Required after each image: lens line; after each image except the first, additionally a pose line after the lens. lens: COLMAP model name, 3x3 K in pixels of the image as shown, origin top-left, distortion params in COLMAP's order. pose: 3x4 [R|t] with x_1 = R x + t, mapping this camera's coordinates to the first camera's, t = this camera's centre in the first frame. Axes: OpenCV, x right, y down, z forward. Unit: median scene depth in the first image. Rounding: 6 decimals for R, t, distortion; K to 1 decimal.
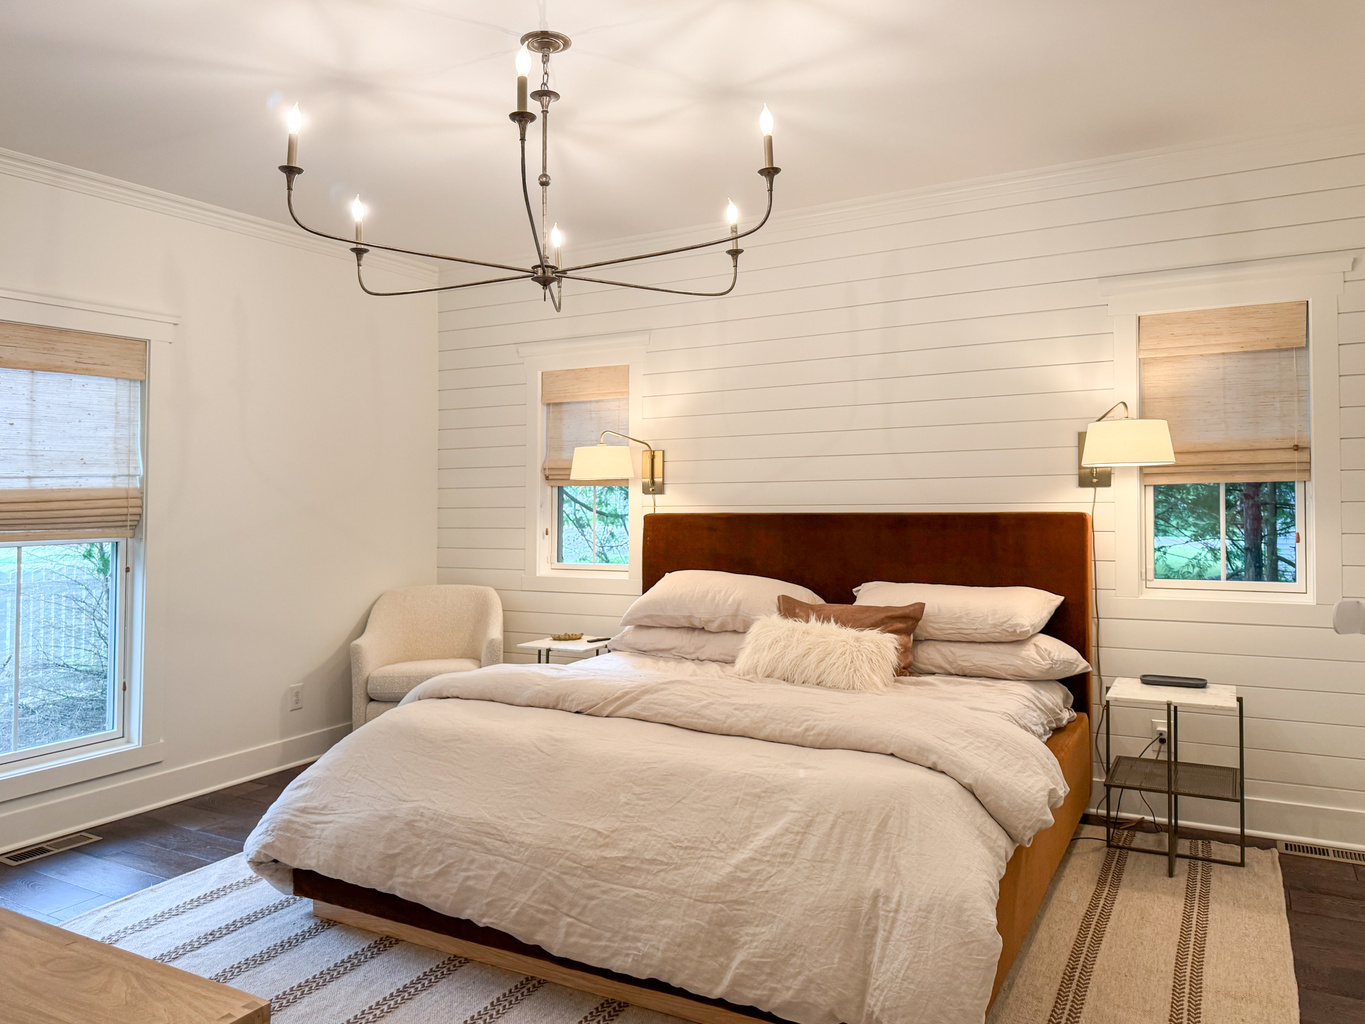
lens RADIAL K [[986.0, 0, 636.7], [0, 986.0, 534.5], [0, 0, 1]] dist [0.033152, -0.004235]
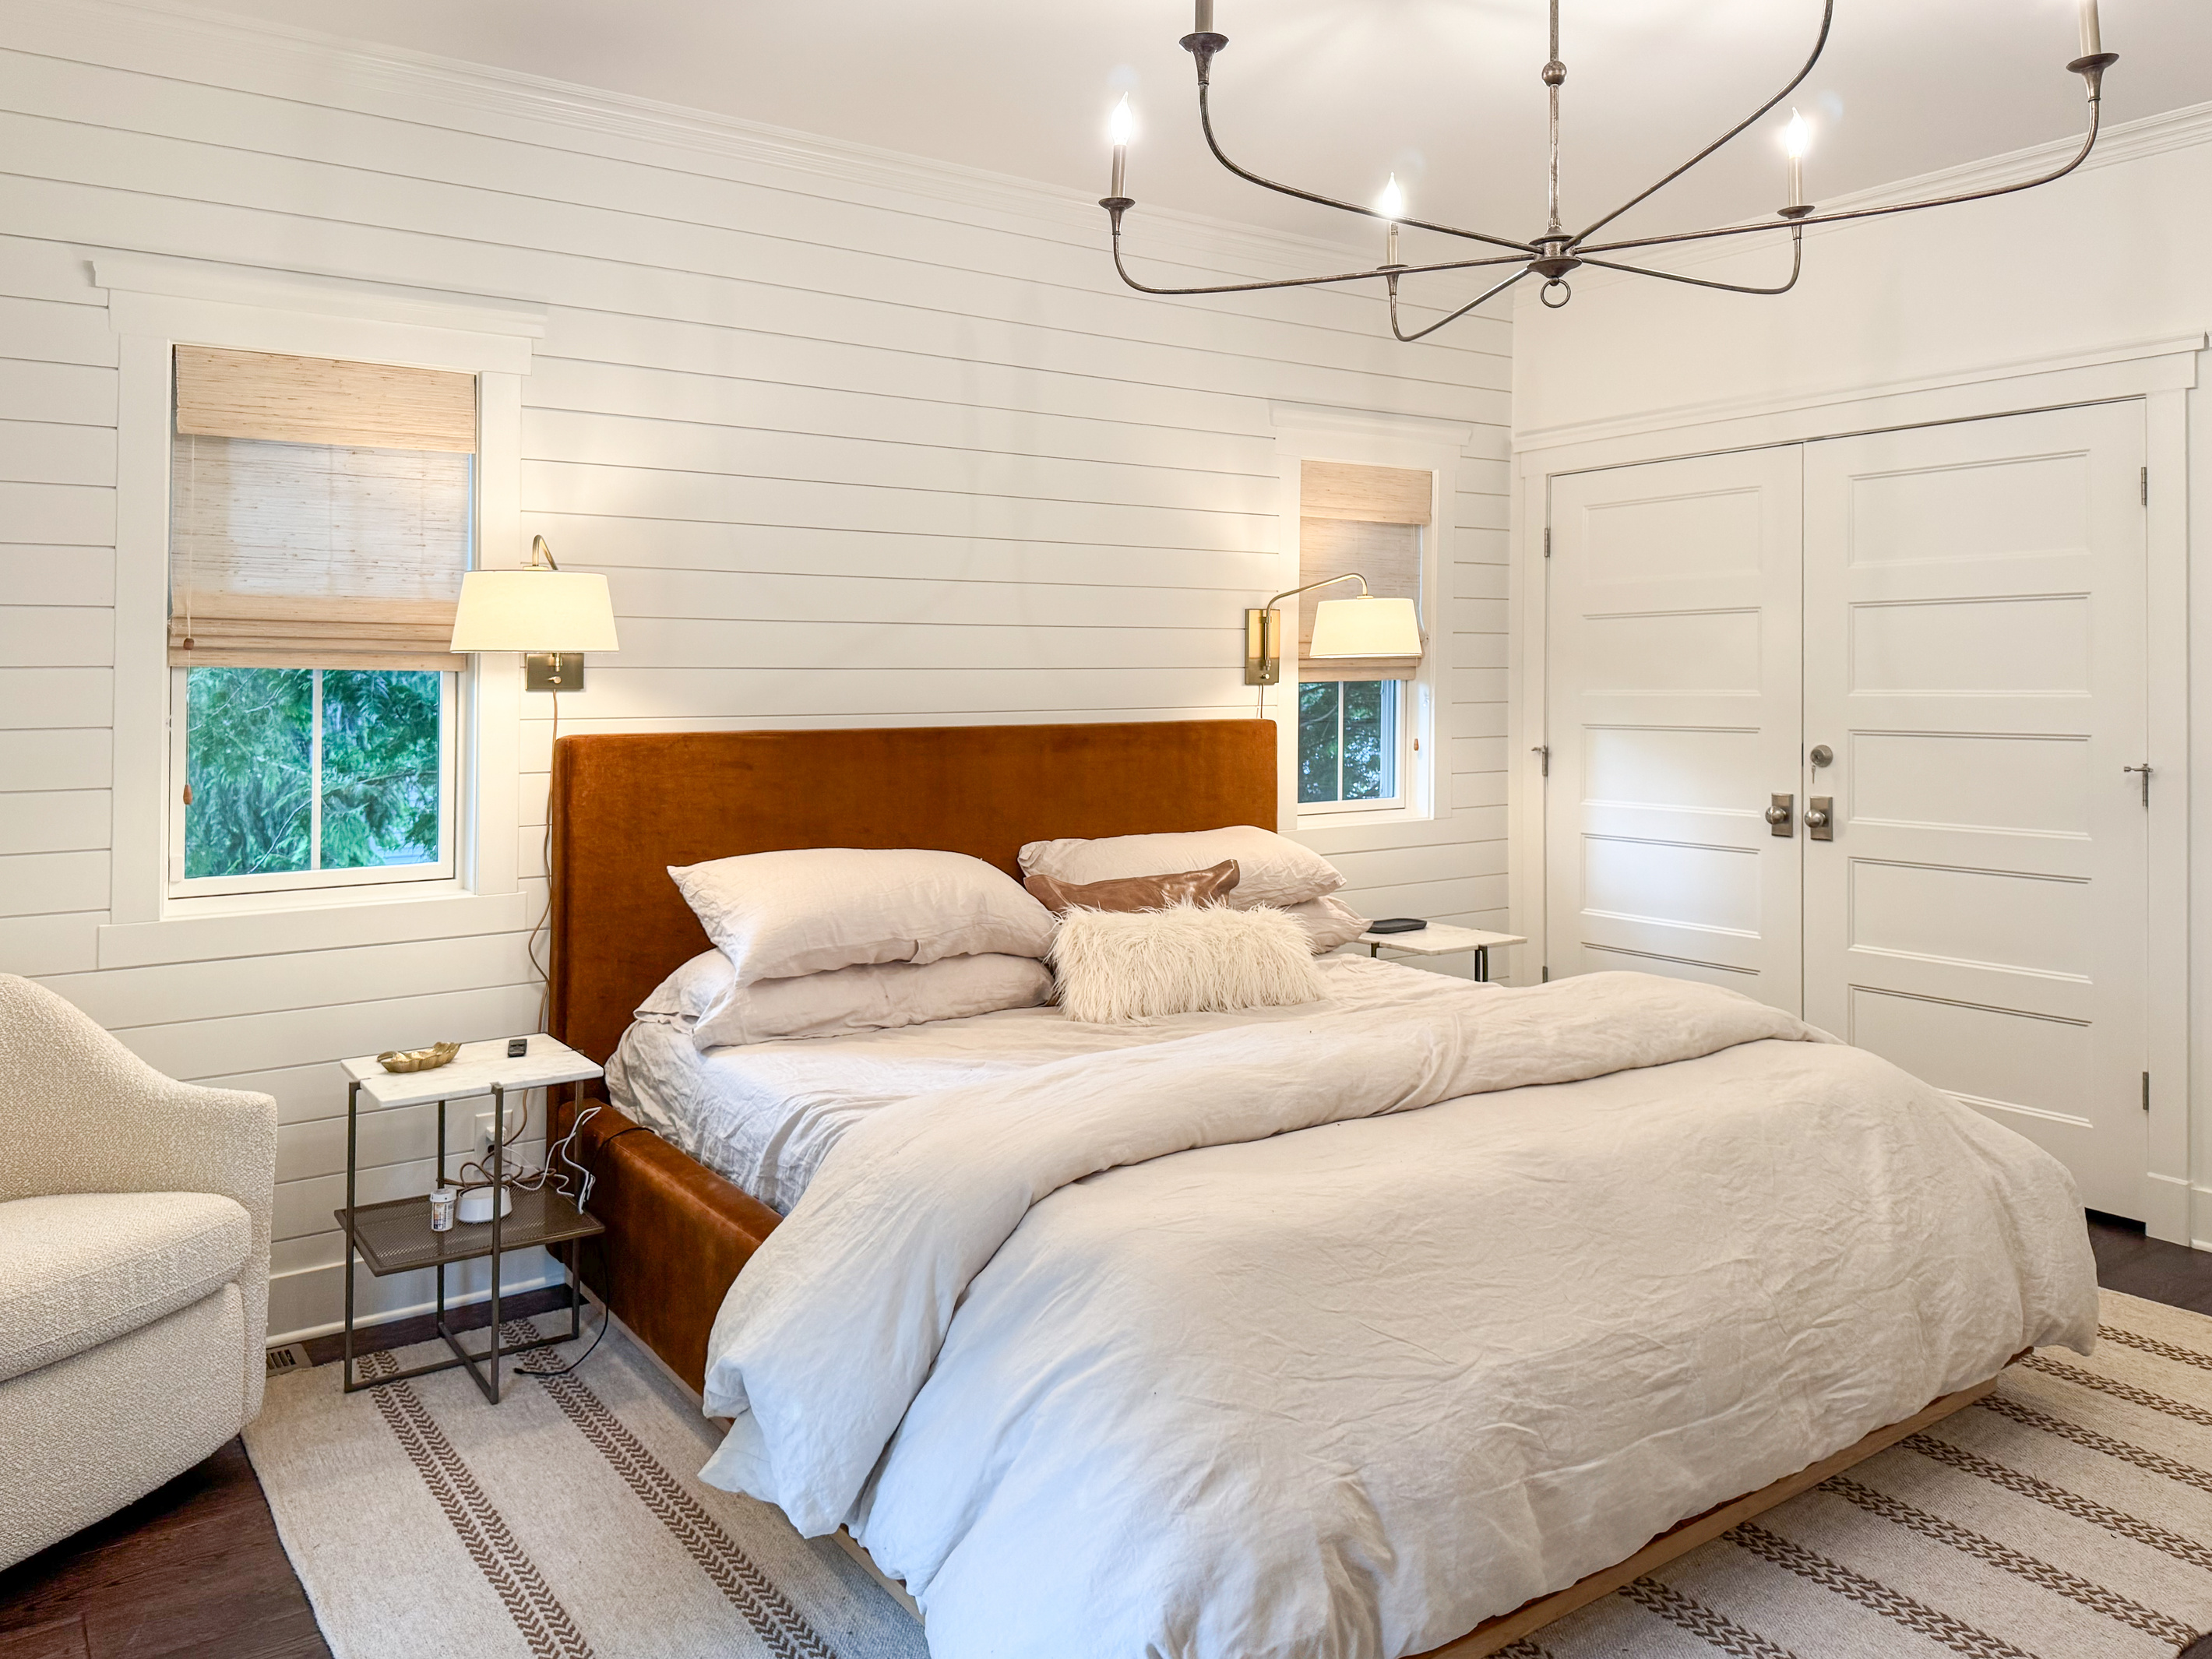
lens RADIAL K [[1668.9, 0, 1110.9], [0, 1668.9, 770.6], [0, 0, 1]] dist [0.231222, -0.437253]
pose [[0.393273, -0.035249, 0.918746, -0.665400], [0.042146, 0.998906, 0.020284, -0.012997], [-0.918455, 0.030744, 0.394329, 0.566152]]
